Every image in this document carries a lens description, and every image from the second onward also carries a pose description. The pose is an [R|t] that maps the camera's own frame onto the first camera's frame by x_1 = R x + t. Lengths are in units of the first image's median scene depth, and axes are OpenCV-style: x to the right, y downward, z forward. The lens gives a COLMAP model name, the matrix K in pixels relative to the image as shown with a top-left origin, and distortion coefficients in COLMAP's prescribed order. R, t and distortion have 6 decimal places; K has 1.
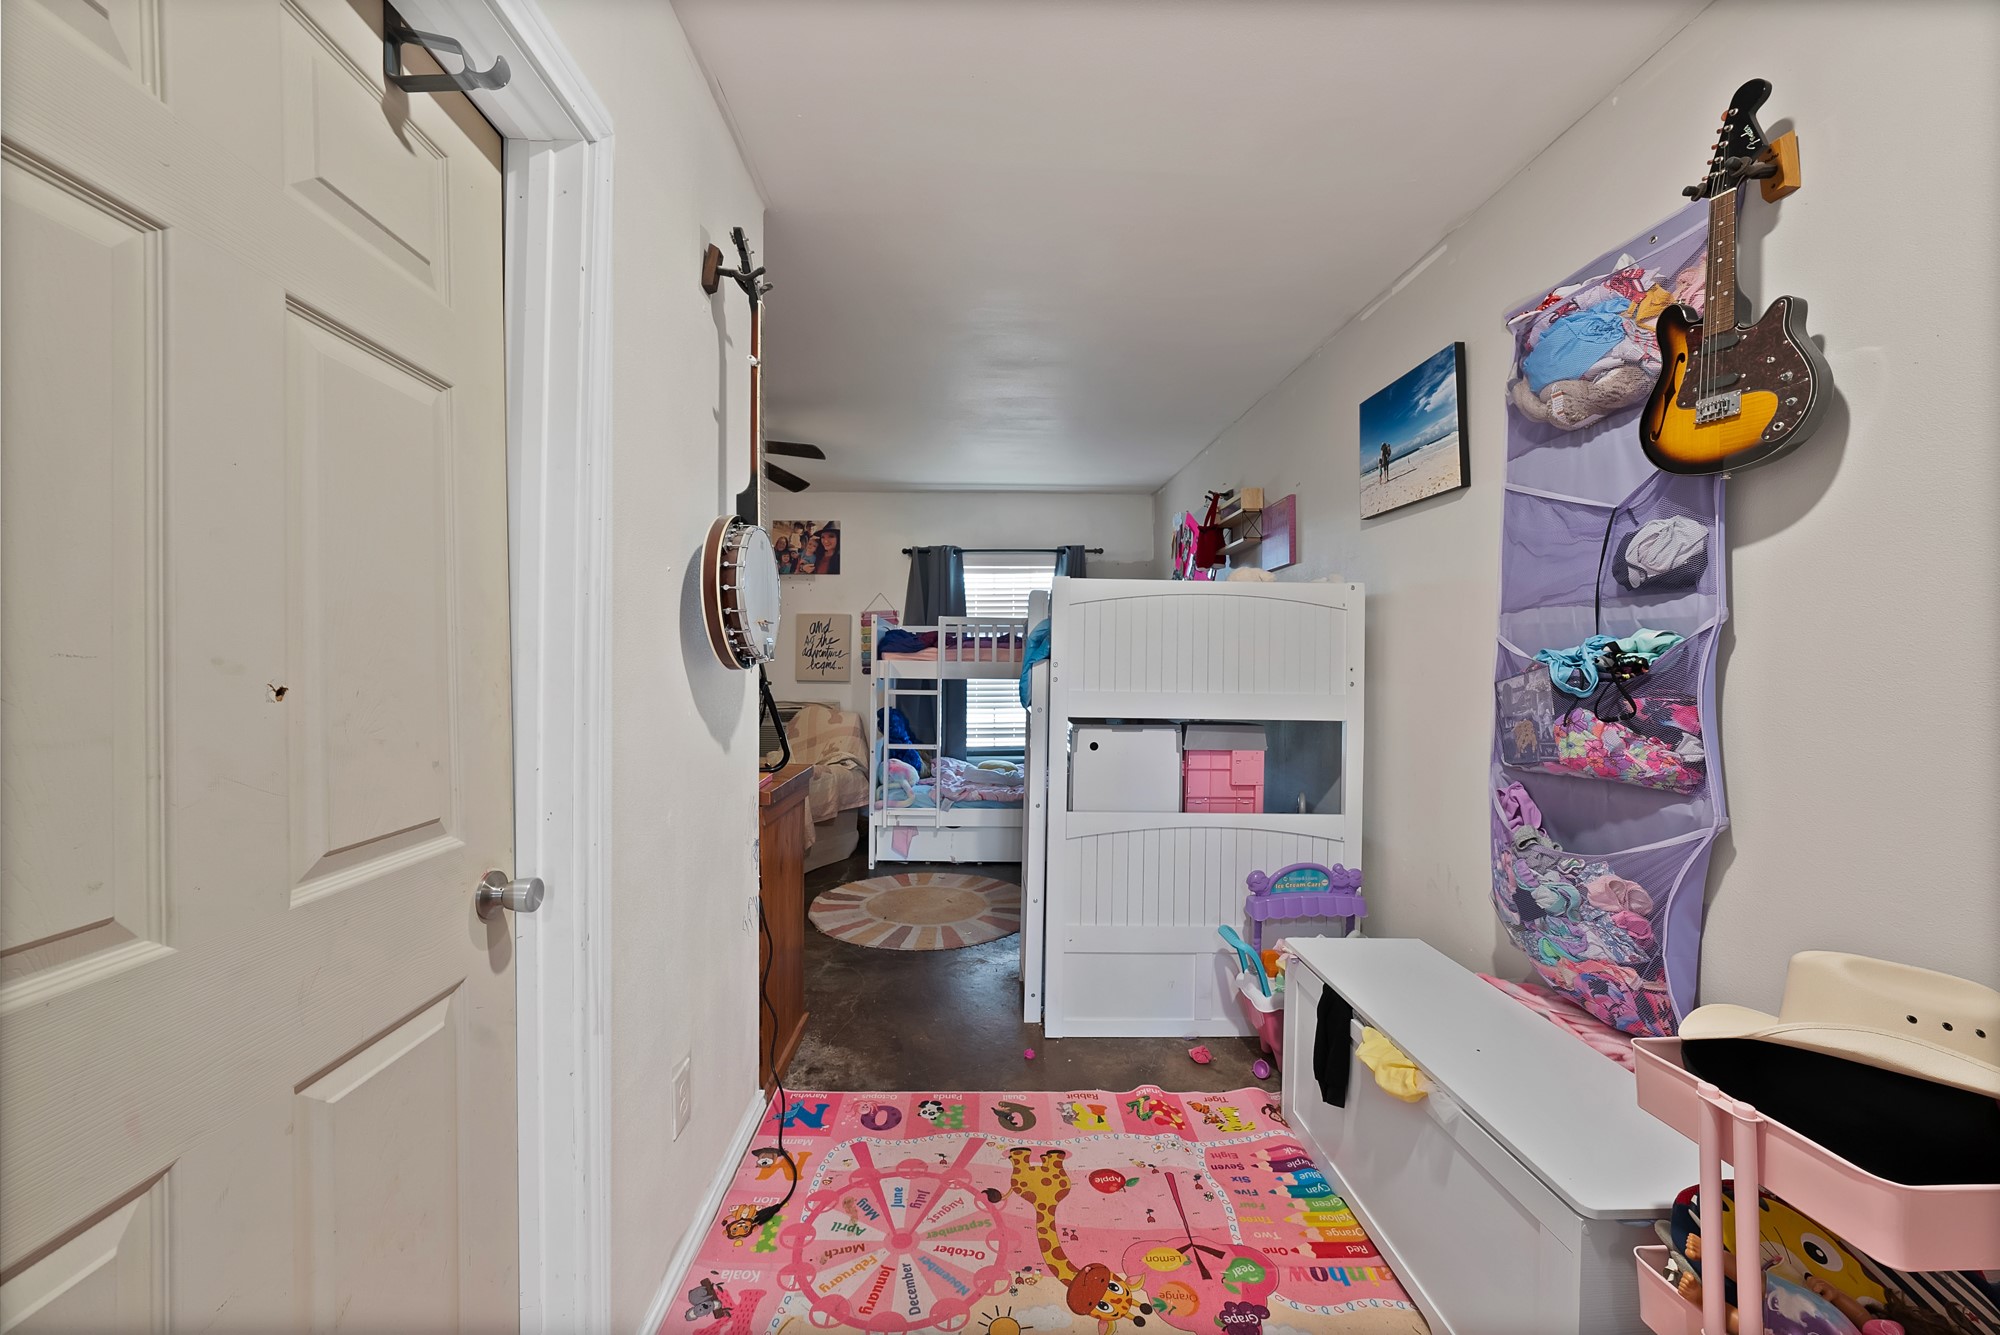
lens RADIAL K [[722.9, 0, 1000.4], [0, 722.9, 667.0], [0, 0, 1]] dist [-0.016235, 0.000568]
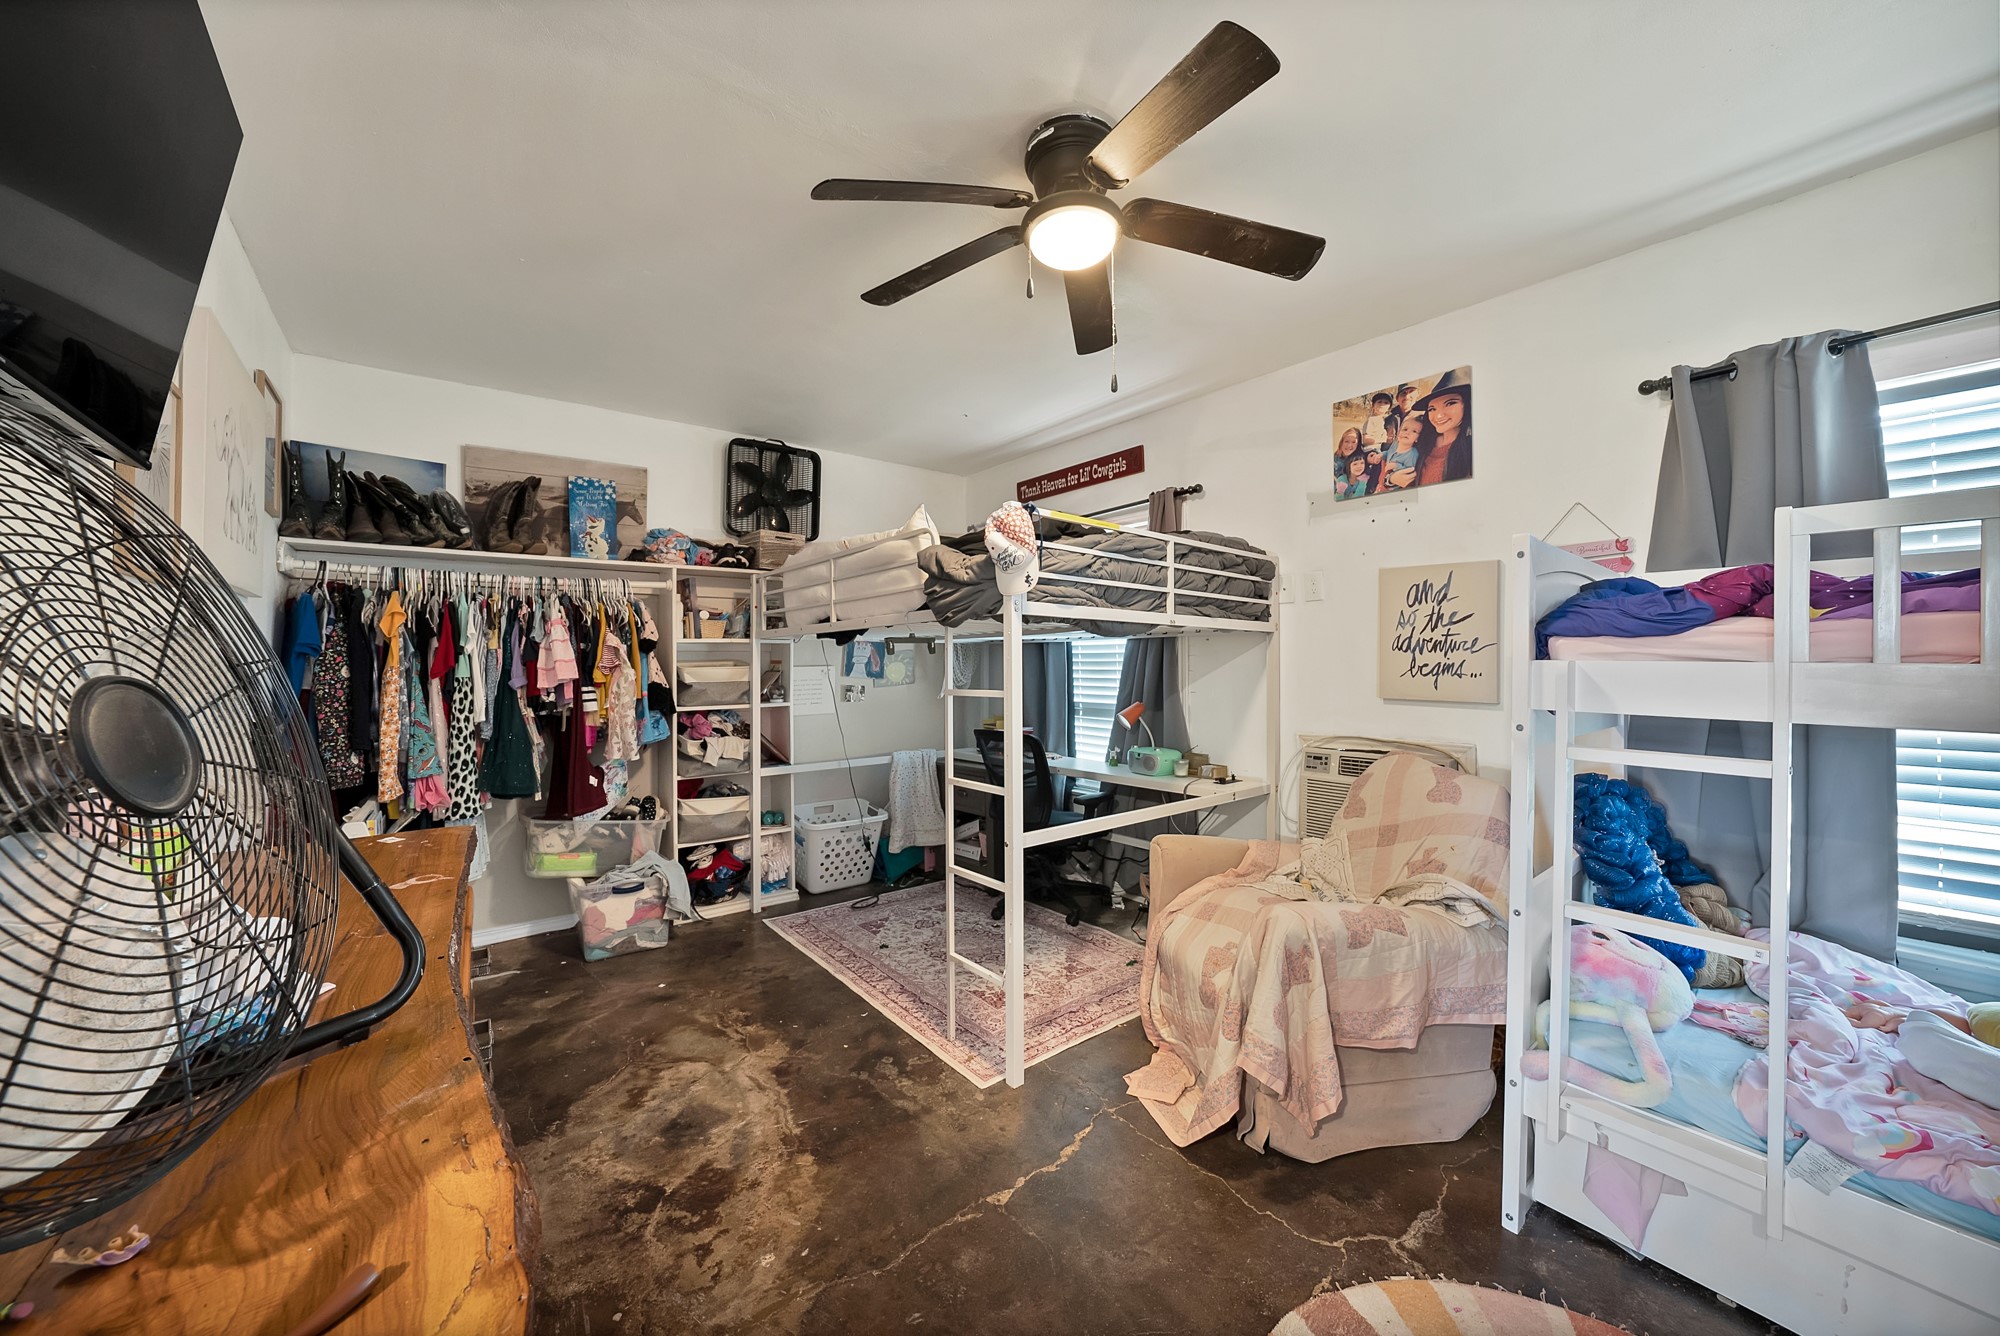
lens RADIAL K [[722.9, 0, 997.5], [0, 722.9, 658.0], [0, 0, 1]] dist [-0.016235, 0.000568]
pose [[0.612547, -0.006926, -0.790404, -0.042326], [0.002228, 0.999973, -0.007036, -0.007222], [0.790431, 0.002548, 0.612546, 0.469154]]
